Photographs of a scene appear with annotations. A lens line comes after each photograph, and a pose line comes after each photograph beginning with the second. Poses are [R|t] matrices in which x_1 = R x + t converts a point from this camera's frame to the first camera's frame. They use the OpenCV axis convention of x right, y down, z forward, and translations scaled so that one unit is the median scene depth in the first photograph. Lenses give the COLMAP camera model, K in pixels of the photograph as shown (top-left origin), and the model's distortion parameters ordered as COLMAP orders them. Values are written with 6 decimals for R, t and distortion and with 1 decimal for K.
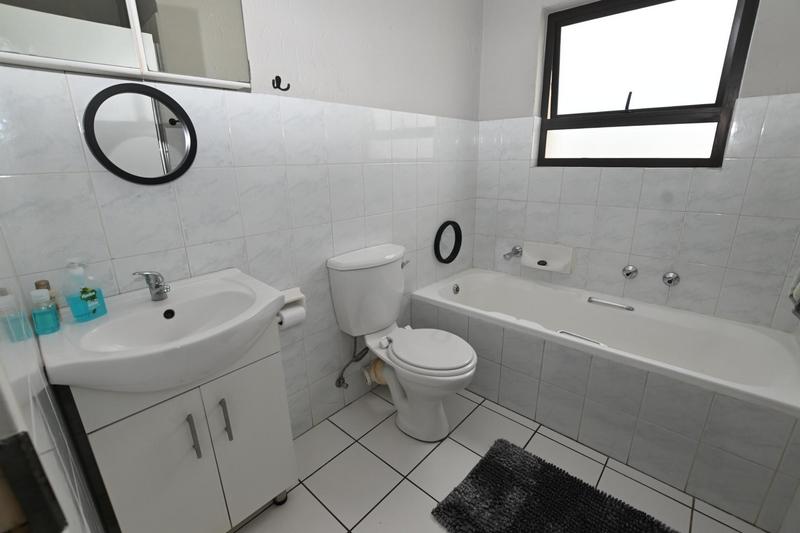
lens RADIAL K [[352.5, 0, 398.4], [0, 352.5, 266.7], [0, 0, 1]] dist [-0.032951, 0.004647]
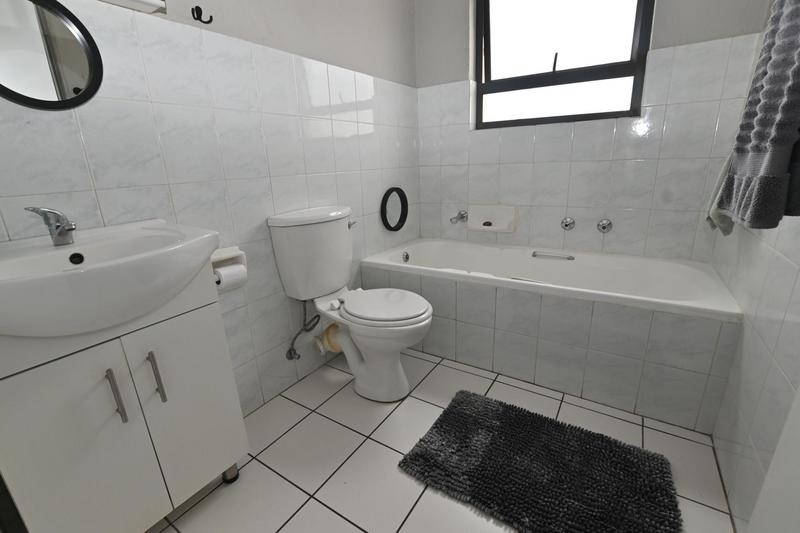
lens RADIAL K [[352.5, 0, 398.4], [0, 352.5, 266.7], [0, 0, 1]] dist [-0.032951, 0.004647]
pose [[0.986839, -0.068804, 0.146339, -0.005595], [0.070143, 0.997529, -0.004005, 0.134725], [-0.145702, 0.014217, 0.989226, 0.035500]]
